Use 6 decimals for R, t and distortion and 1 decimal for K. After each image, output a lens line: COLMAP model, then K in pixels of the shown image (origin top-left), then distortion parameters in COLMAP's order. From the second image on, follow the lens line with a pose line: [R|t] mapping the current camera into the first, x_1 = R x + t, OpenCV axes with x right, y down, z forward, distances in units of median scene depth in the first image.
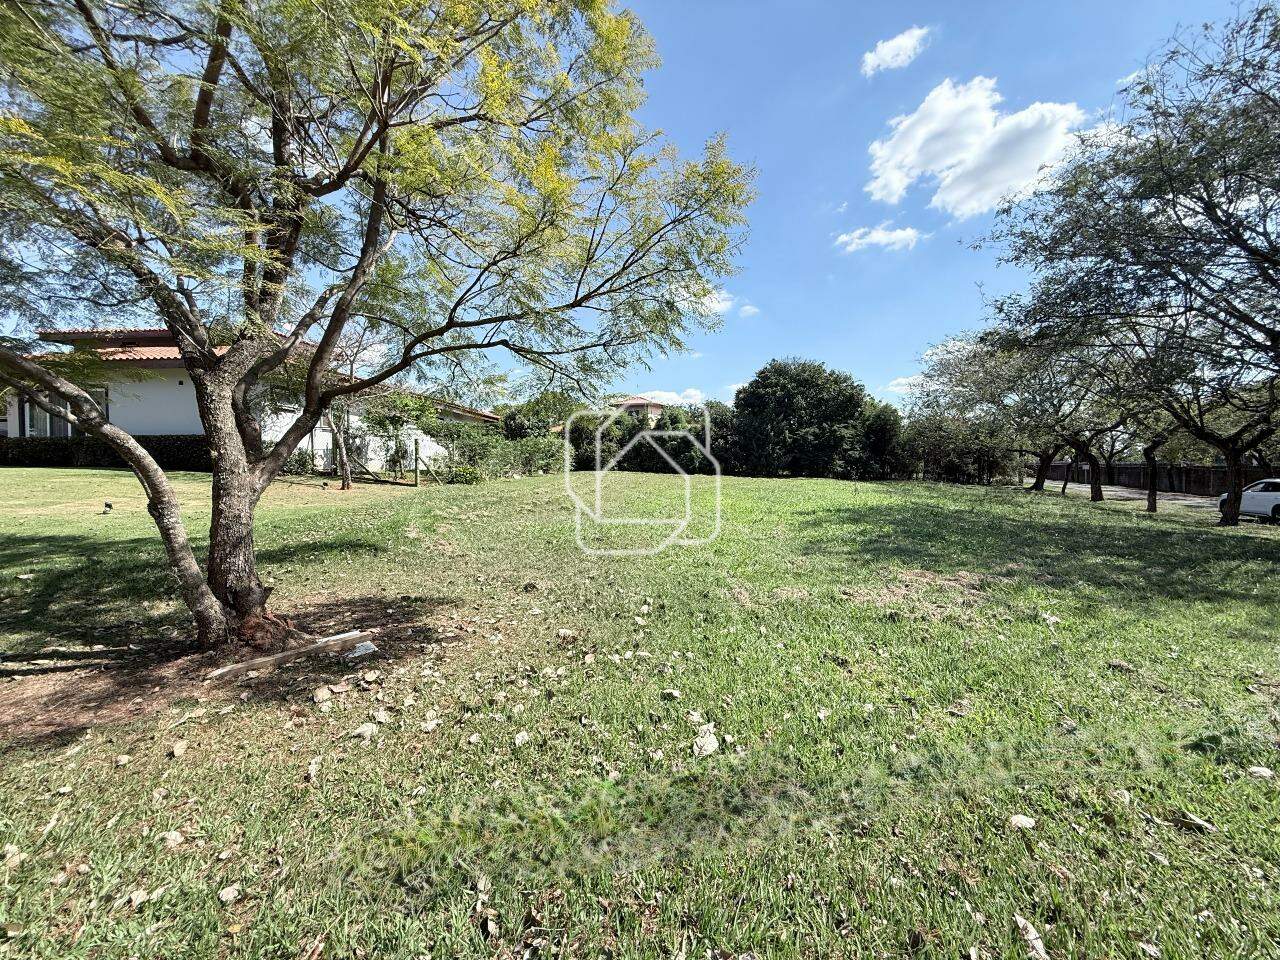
lens RADIAL K [[504.7, 0, 635.8], [0, 504.7, 478.8], [0, 0, 1]] dist [-0.002417, 0.000294]
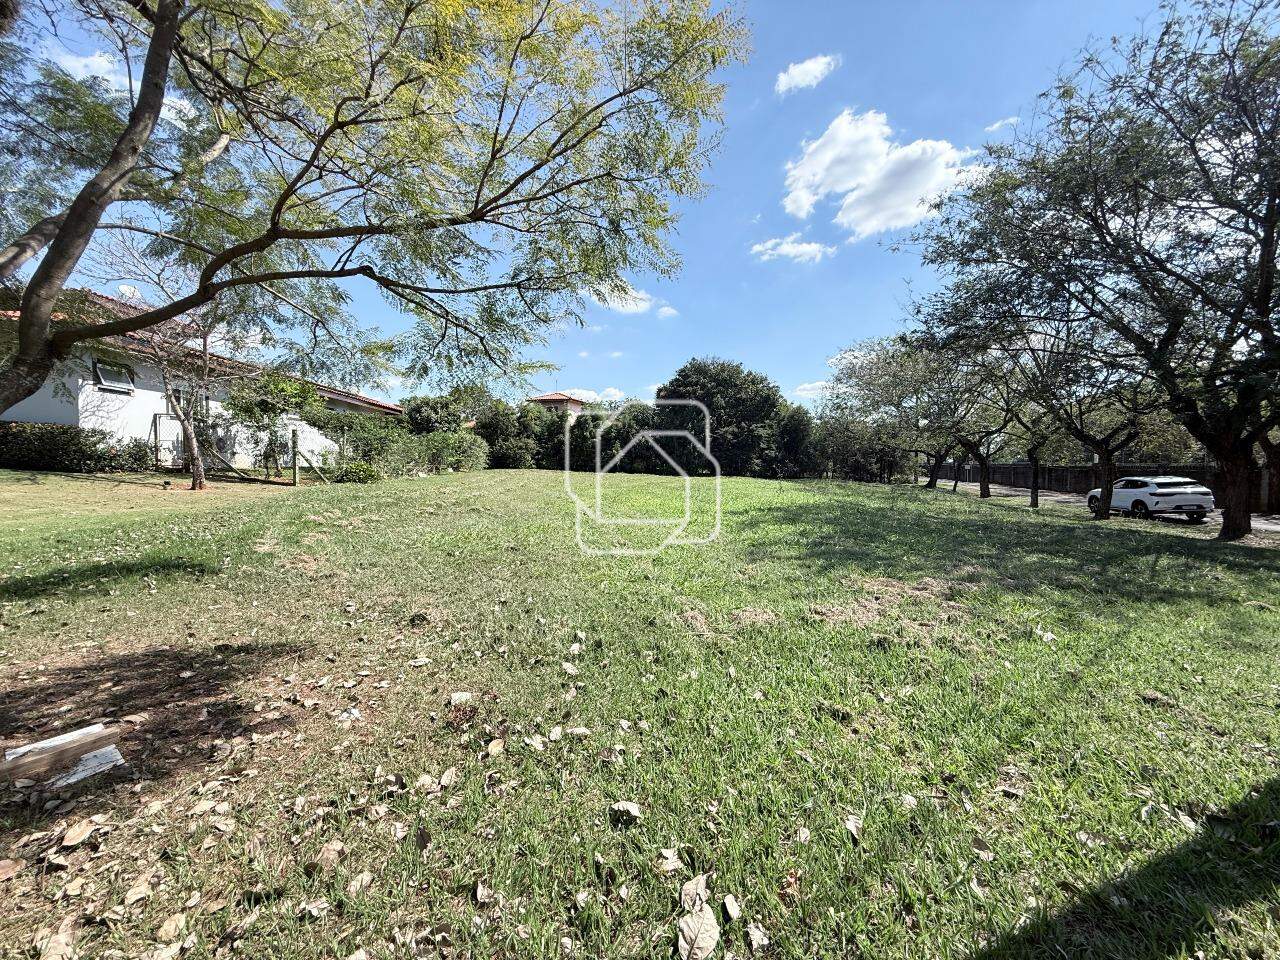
lens RADIAL K [[504.7, 0, 635.3], [0, 504.7, 478.6], [0, 0, 1]] dist [-0.002417, 0.000294]
pose [[0.987290, -0.000232, 0.158930, -0.006741], [-0.000013, 0.999999, 0.001545, 0.003106], [-0.158930, -0.001527, 0.987289, 0.132558]]
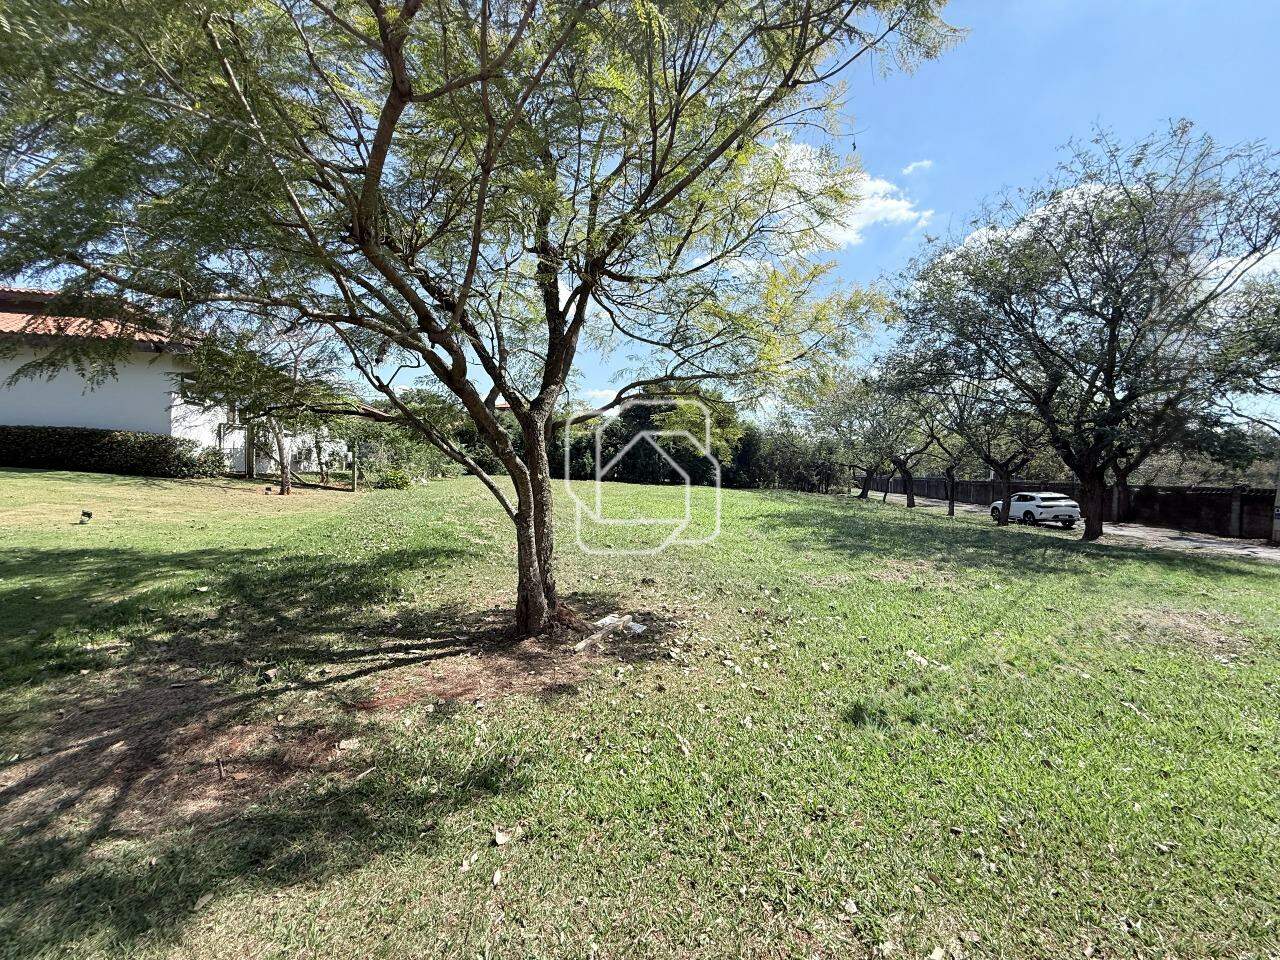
lens RADIAL K [[504.7, 0, 634.1], [0, 504.7, 481.9], [0, 0, 1]] dist [-0.002417, 0.000294]
pose [[0.958569, 0.016080, 0.284406, -0.373828], [-0.015489, 0.999871, -0.004330, -0.013263], [-0.284439, -0.000254, 0.958694, -0.100821]]
